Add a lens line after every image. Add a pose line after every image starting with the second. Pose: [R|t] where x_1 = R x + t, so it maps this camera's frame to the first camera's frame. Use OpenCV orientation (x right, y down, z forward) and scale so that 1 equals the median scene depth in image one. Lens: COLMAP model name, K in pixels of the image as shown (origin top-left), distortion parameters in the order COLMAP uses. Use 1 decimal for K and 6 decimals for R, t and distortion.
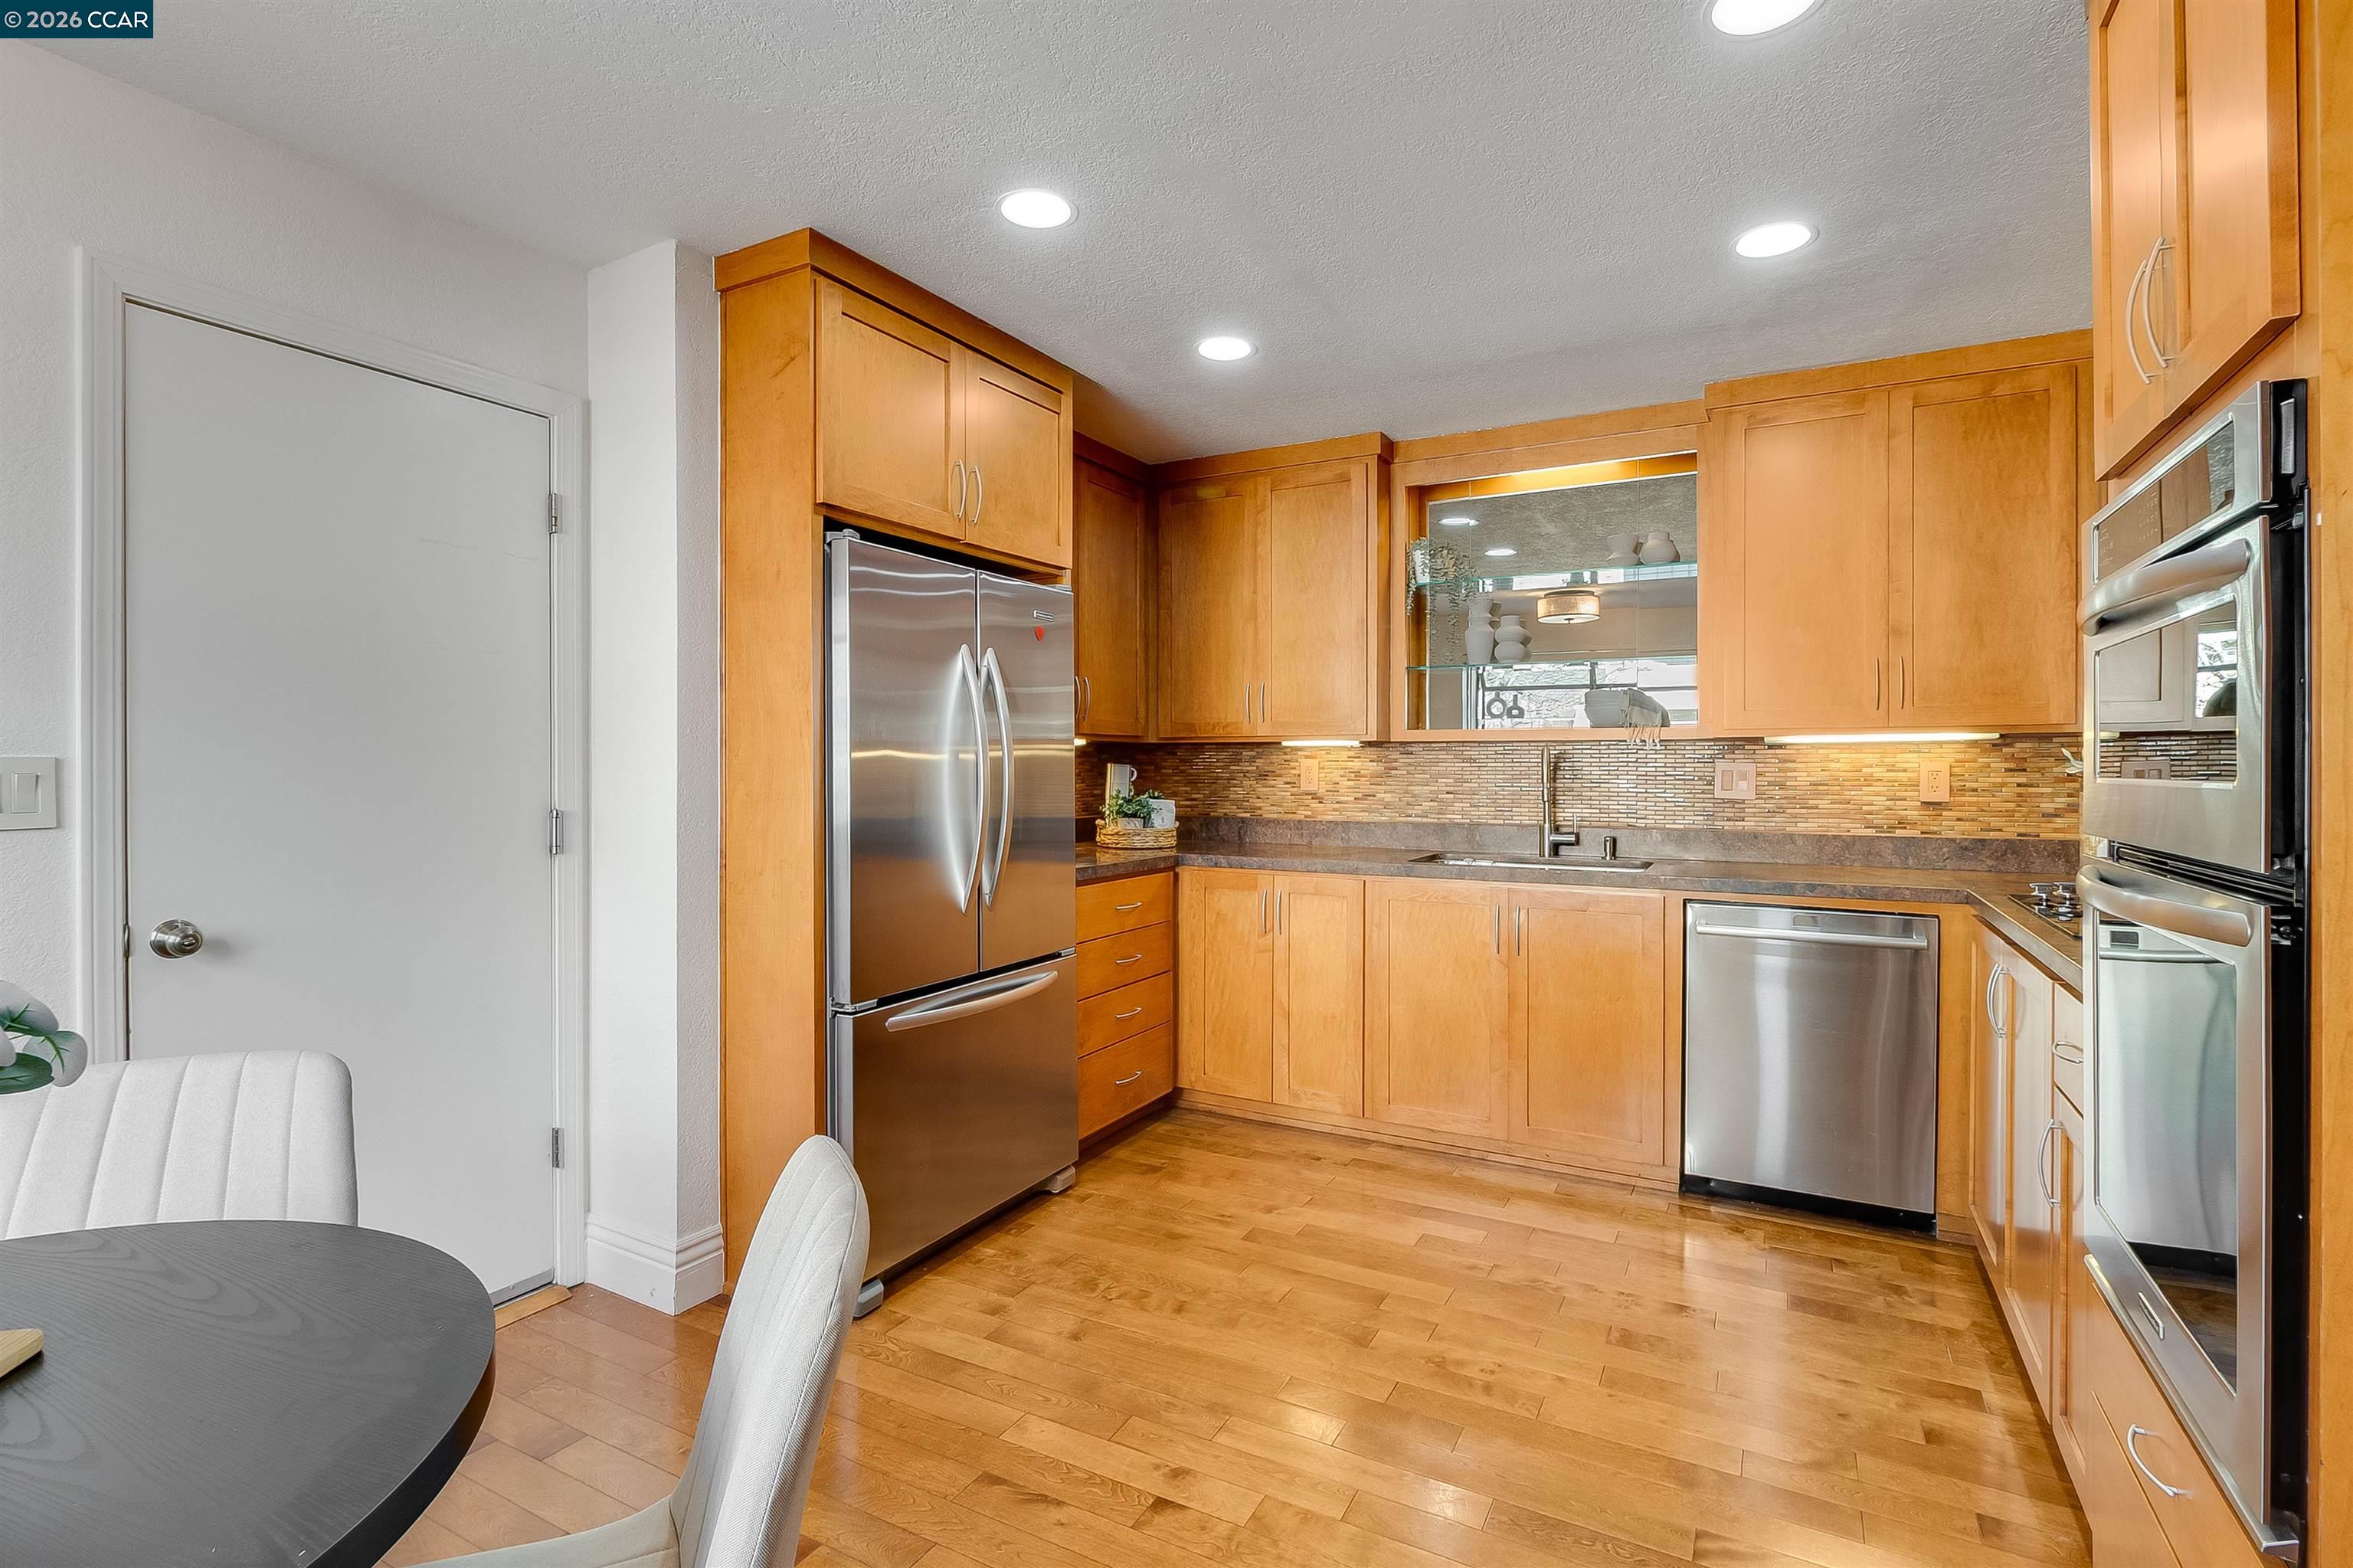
lens RADIAL K [[1103.0, 0, 1194.5], [0, 1103.0, 769.4], [0, 0, 1]] dist [0.000860, -0.012202]
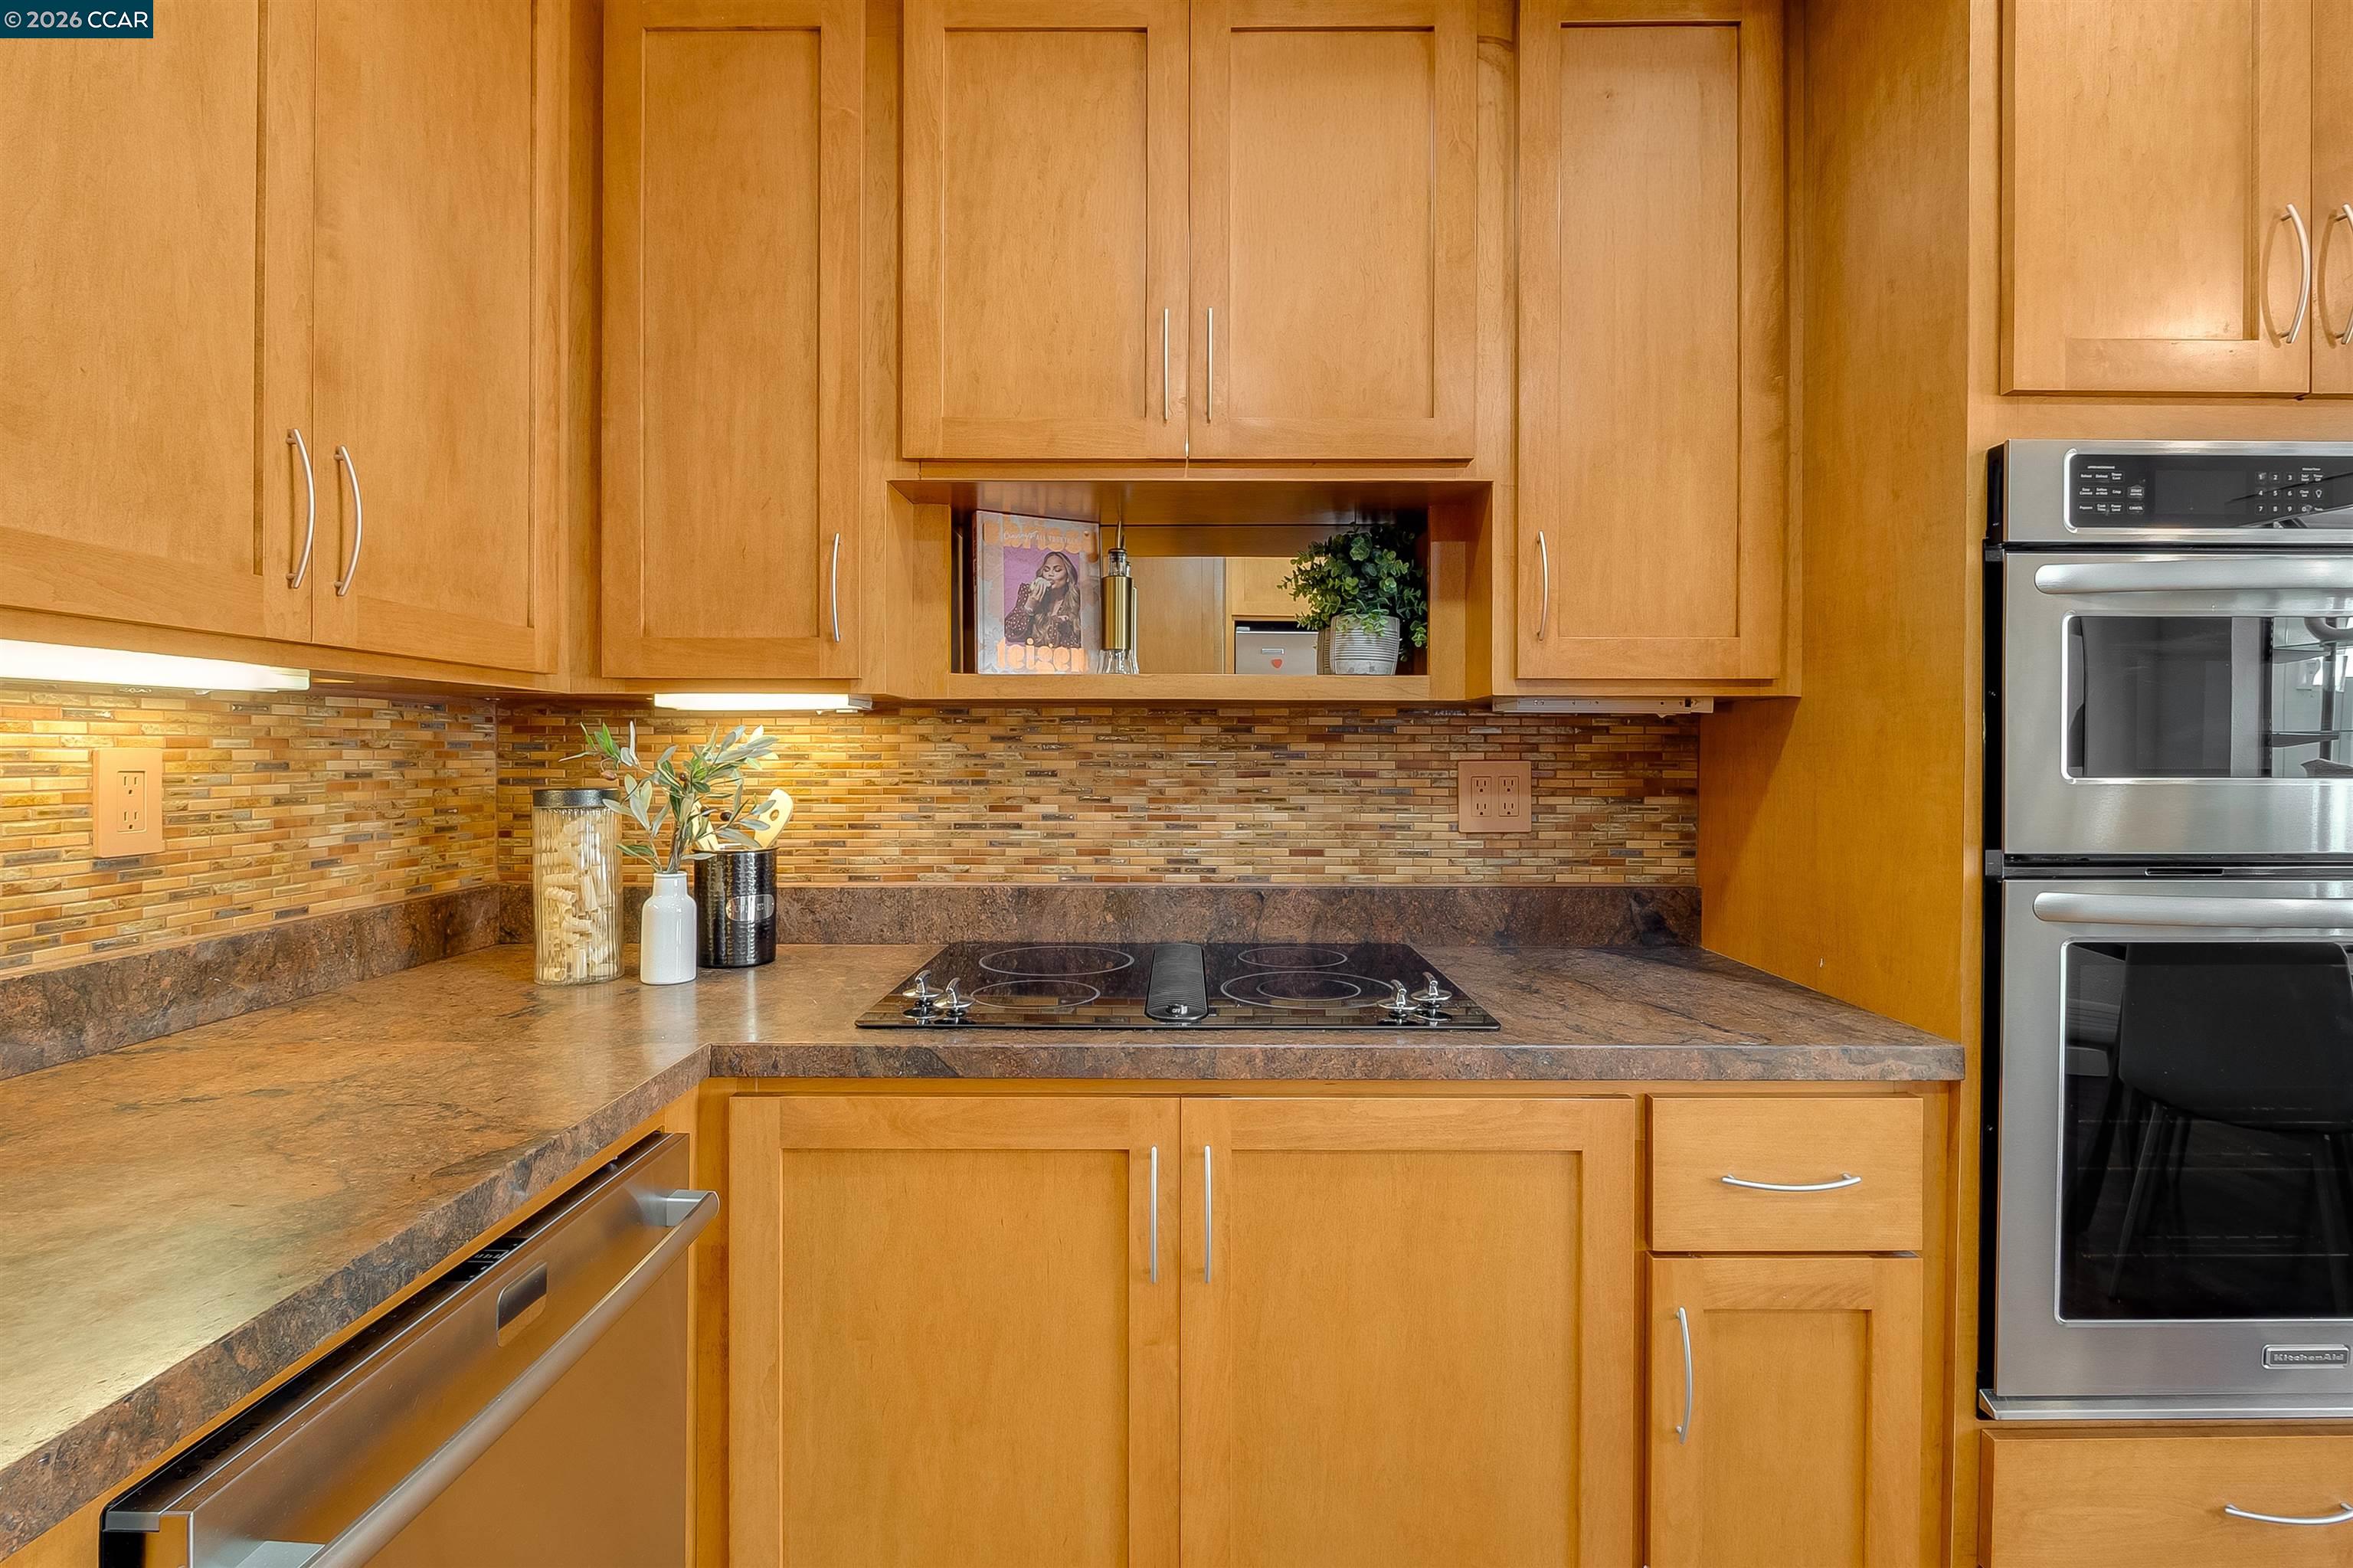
lens RADIAL K [[1082.5, 0, 1165.1], [0, 1082.5, 758.4], [0, 0, 1]] dist [0.001904, -0.006887]
pose [[-0.468152, -0.004526, 0.883636, 0.203491], [-0.001670, 0.999990, 0.004237, -0.004821], [-0.883646, 0.000508, -0.468155, 0.871778]]
